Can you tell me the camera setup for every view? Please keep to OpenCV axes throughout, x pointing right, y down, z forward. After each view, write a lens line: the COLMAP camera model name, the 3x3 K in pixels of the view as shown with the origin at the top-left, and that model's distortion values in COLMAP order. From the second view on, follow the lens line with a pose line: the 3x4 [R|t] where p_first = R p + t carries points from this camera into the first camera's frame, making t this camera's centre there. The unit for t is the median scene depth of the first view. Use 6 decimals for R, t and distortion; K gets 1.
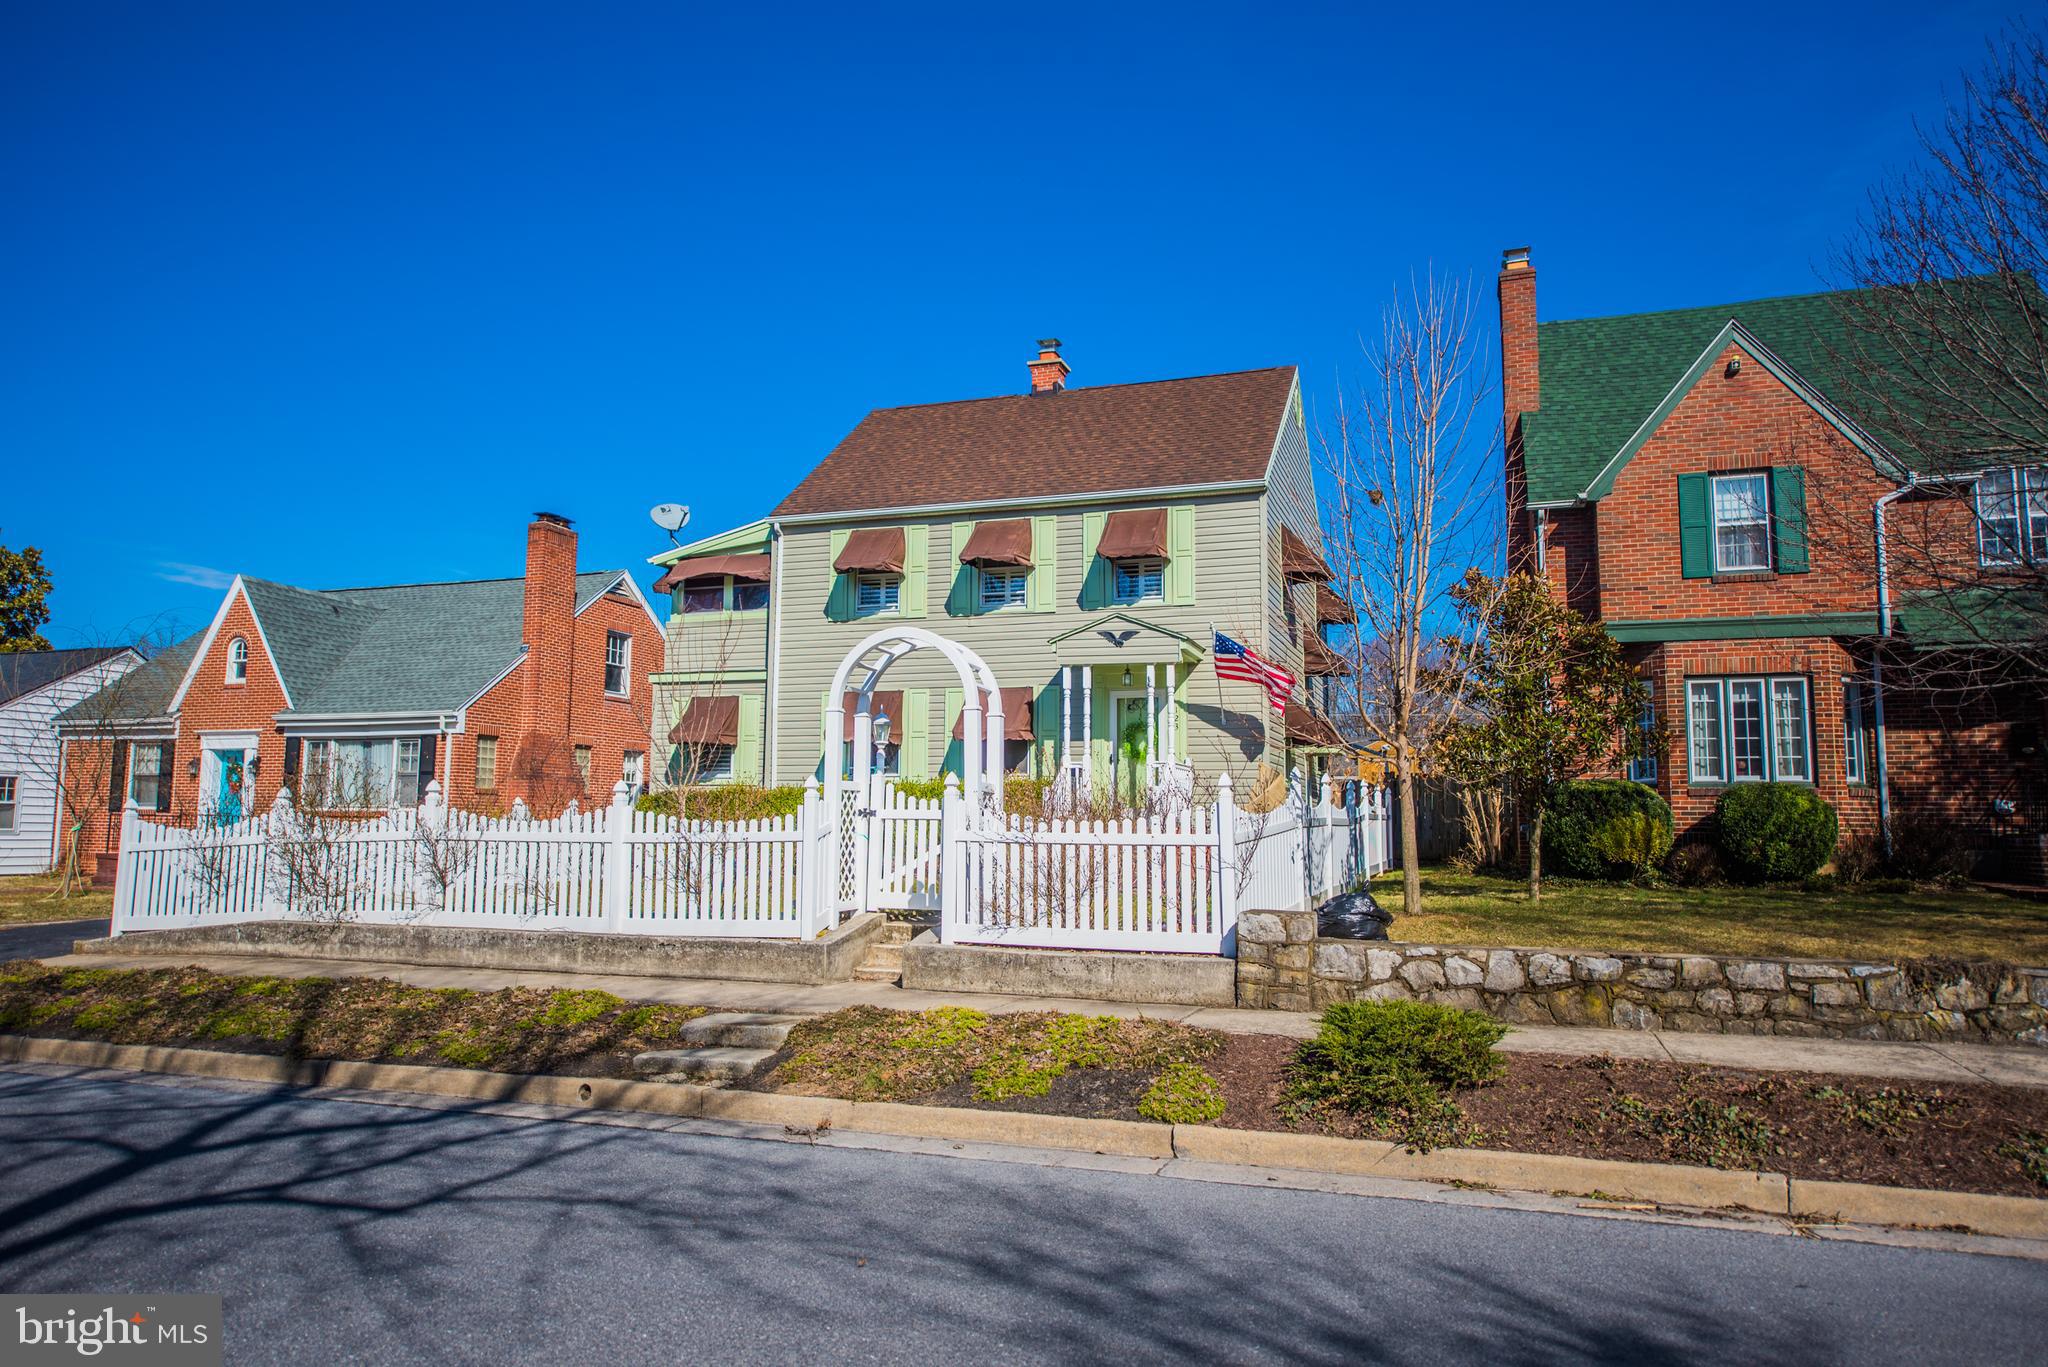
lens RADIAL K [[1352.1, 0, 1024.0], [0, 1352.1, 683.5], [0, 0, 1]] dist [0.003359, -0.001957]
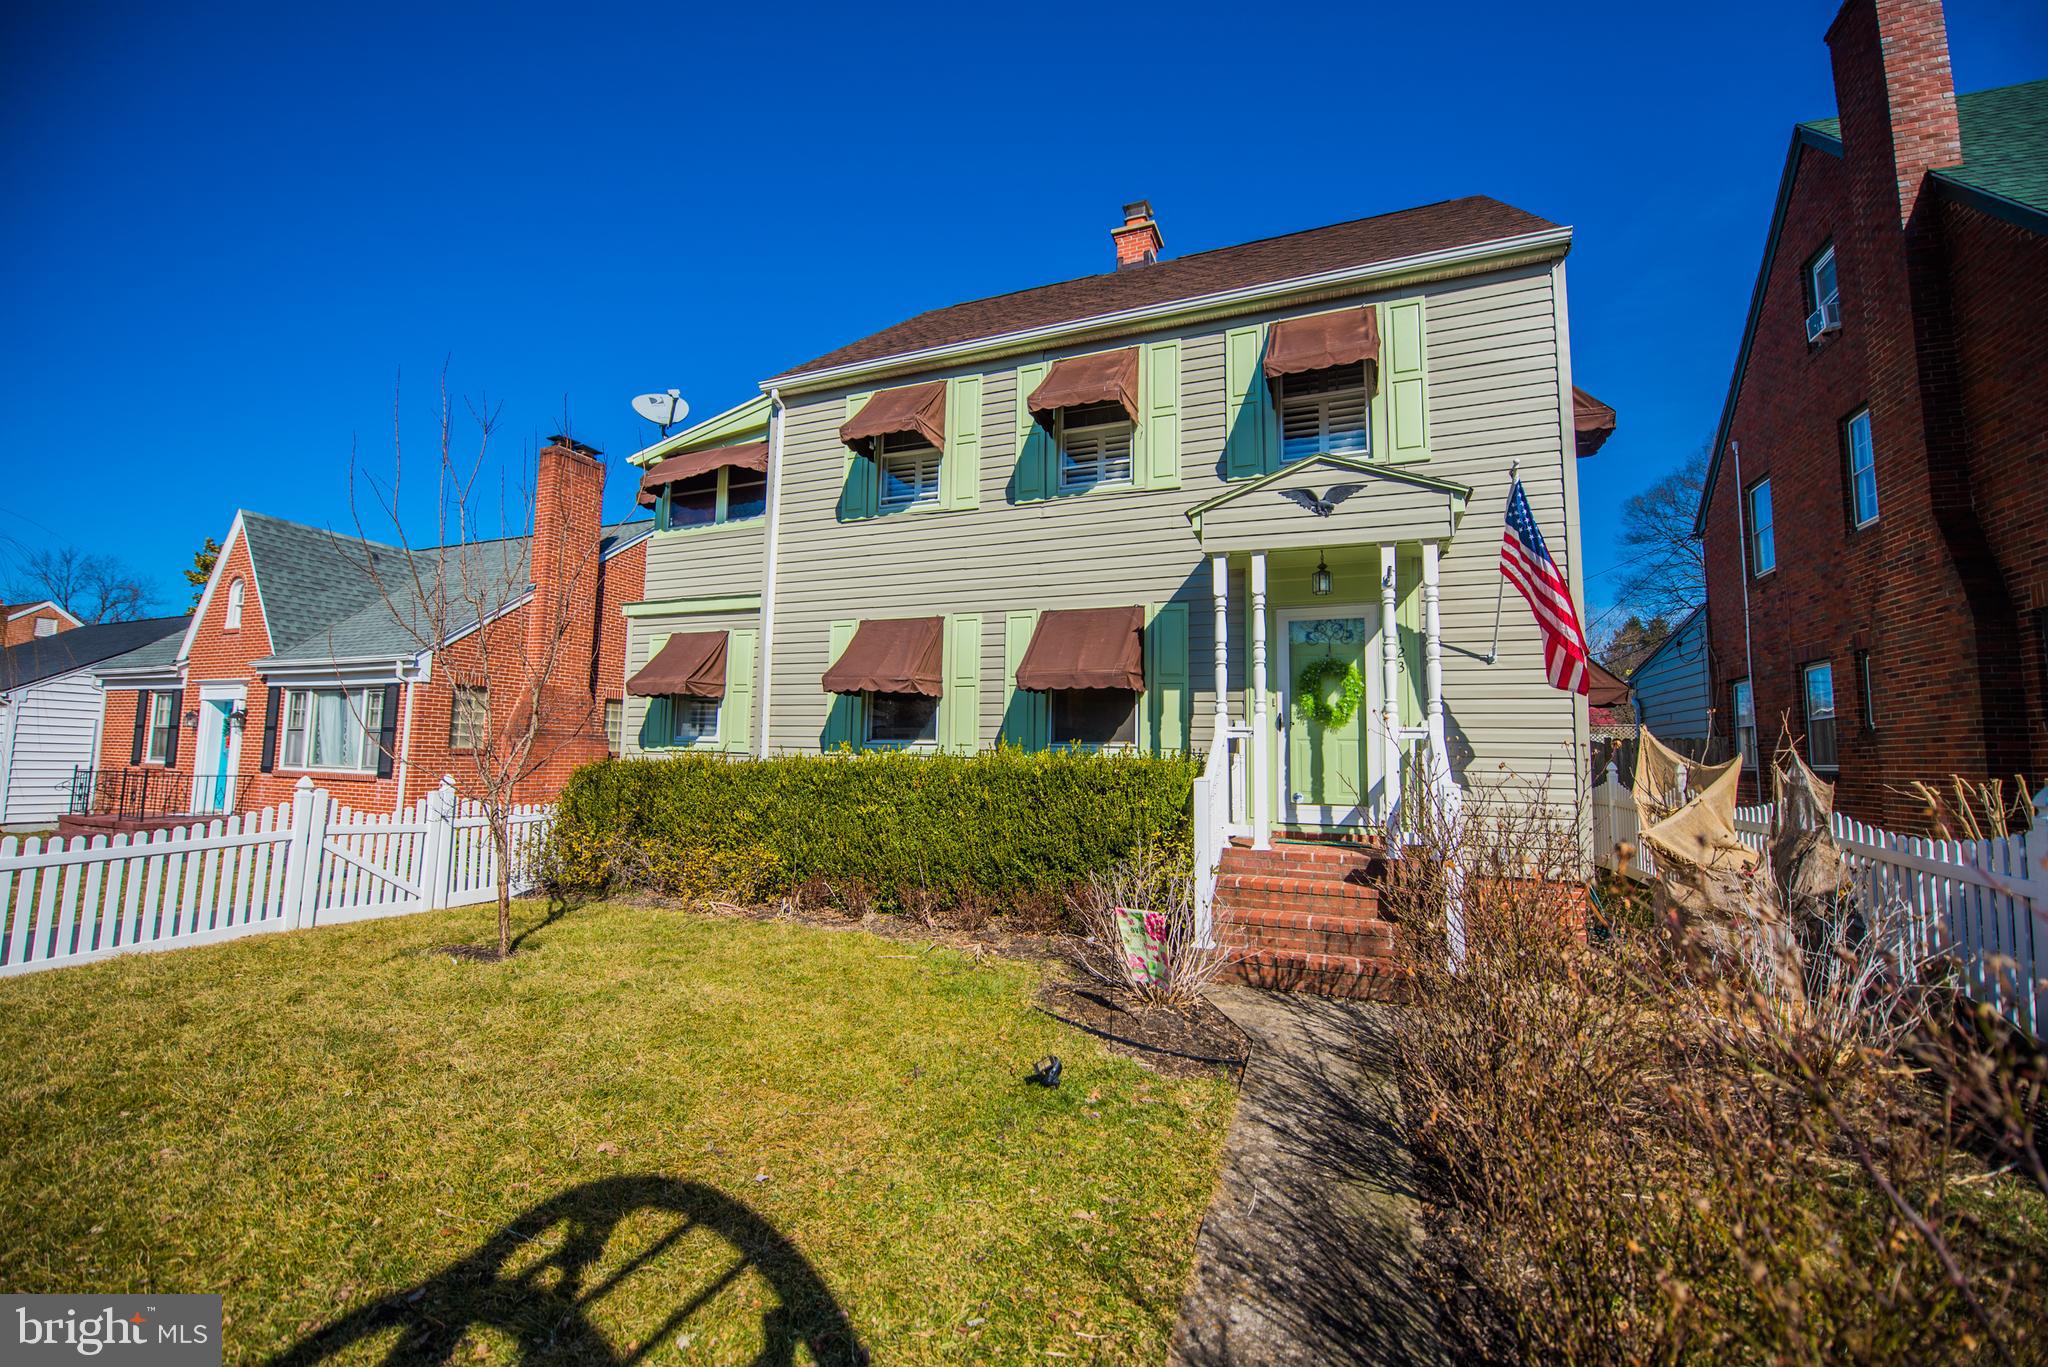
lens RADIAL K [[815.5, 0, 1017.1], [0, 815.5, 682.7], [0, 0, 1]] dist [-0.013498, -0.003071]
pose [[0.998500, 0.005787, -0.054446, -0.034004], [-0.005001, 0.999881, 0.014569, 0.035596], [0.054524, -0.014274, 0.998410, 0.664978]]
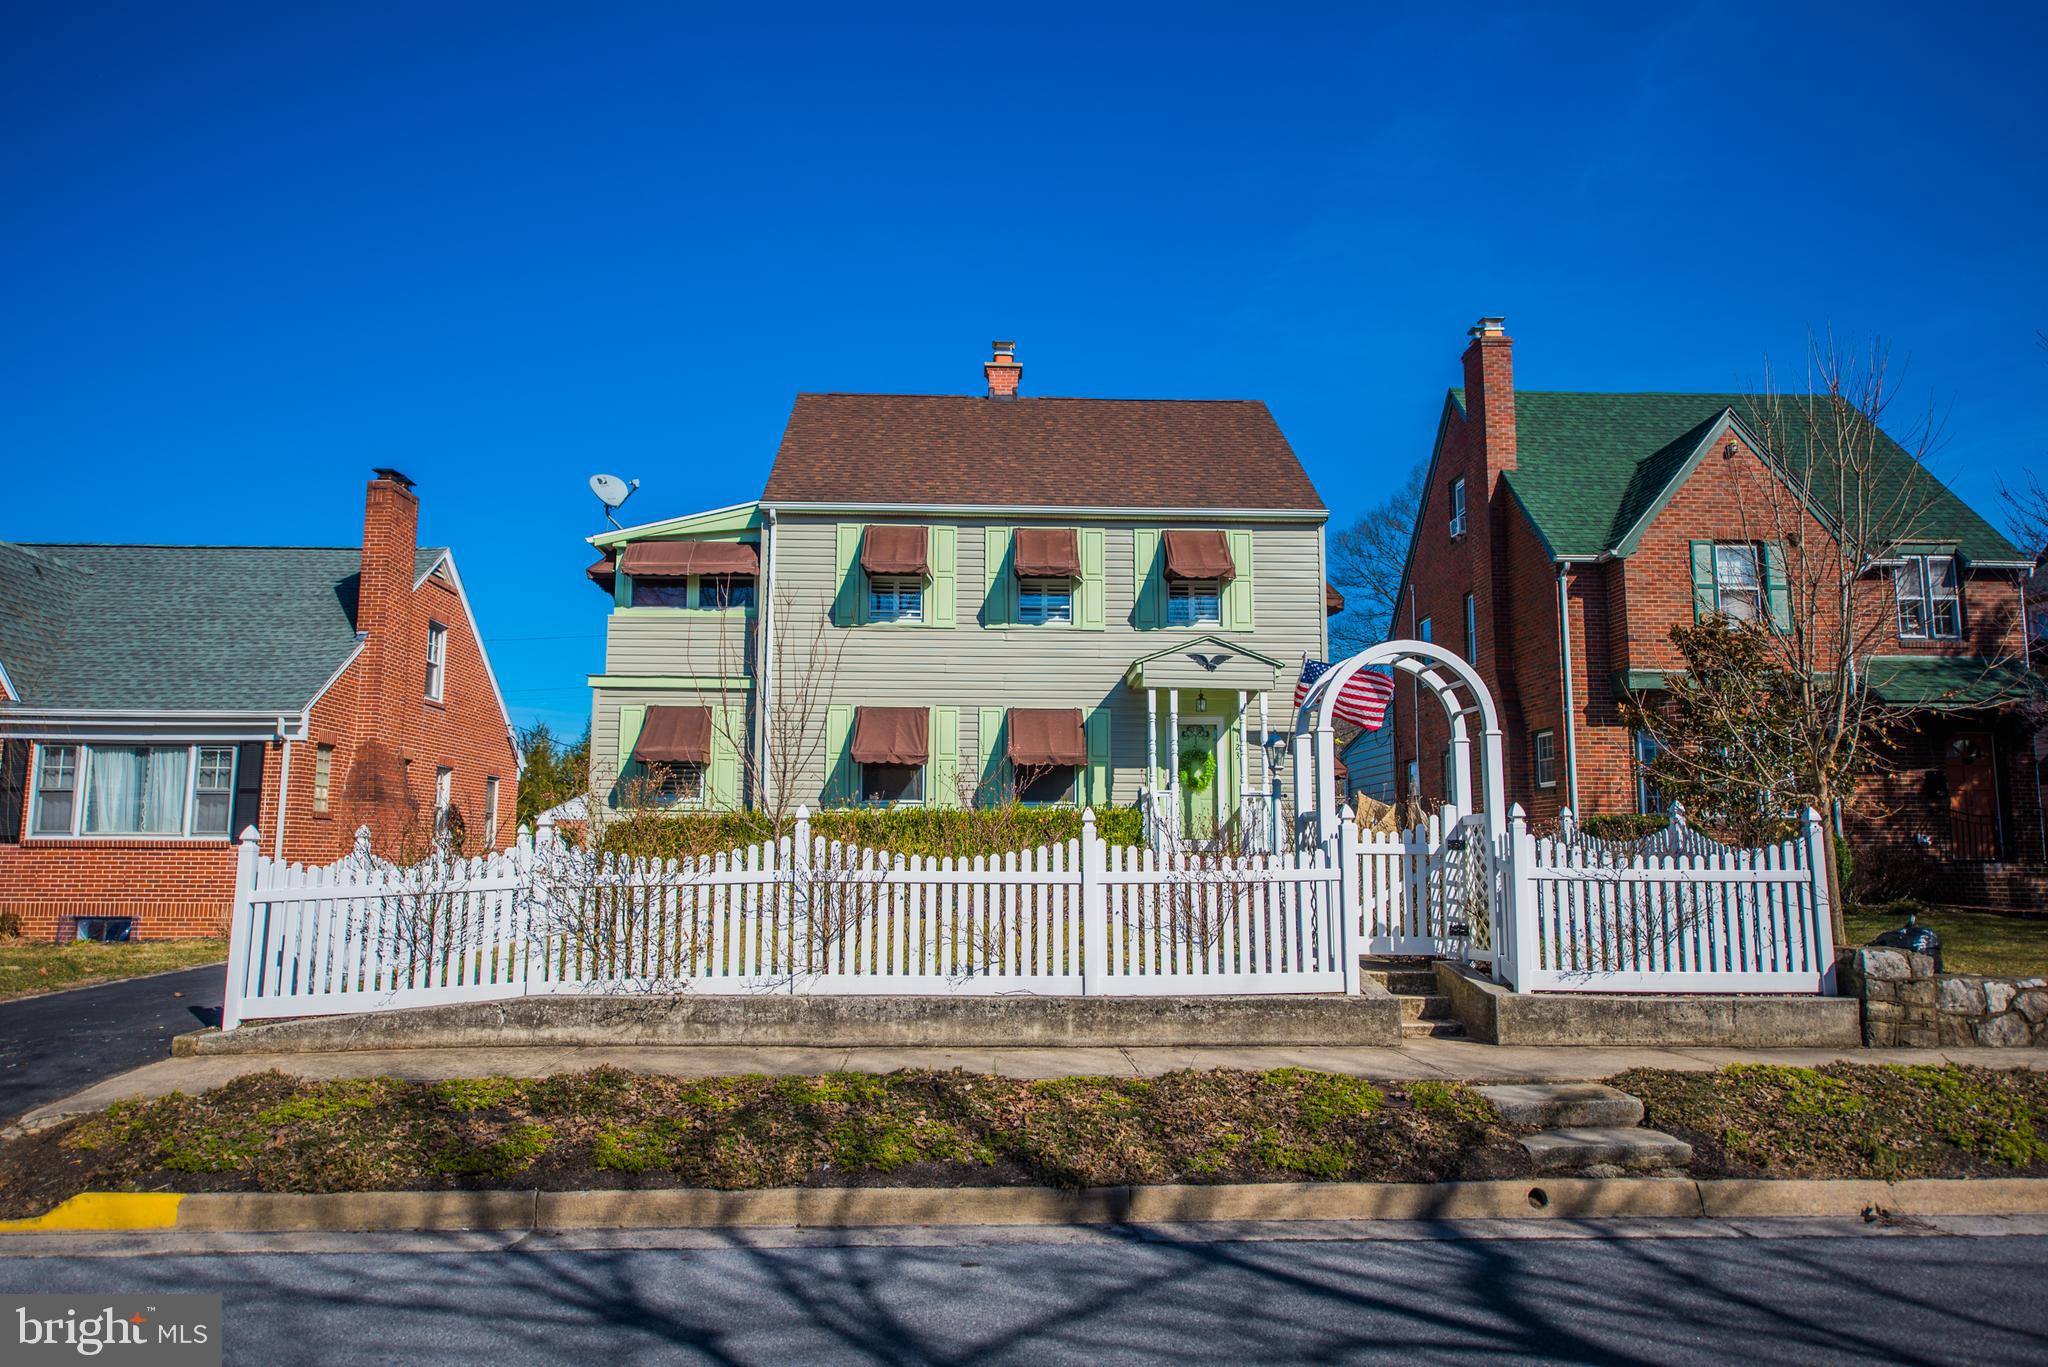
lens RADIAL K [[1352.1, 0, 1024.0], [0, 1352.1, 683.5], [0, 0, 1]] dist [0.003359, -0.001957]
pose [[0.930162, 0.043799, 0.364528, -0.400272], [-0.036449, 0.998970, -0.027024, 0.012483], [-0.365336, 0.011850, 0.930800, 0.156038]]
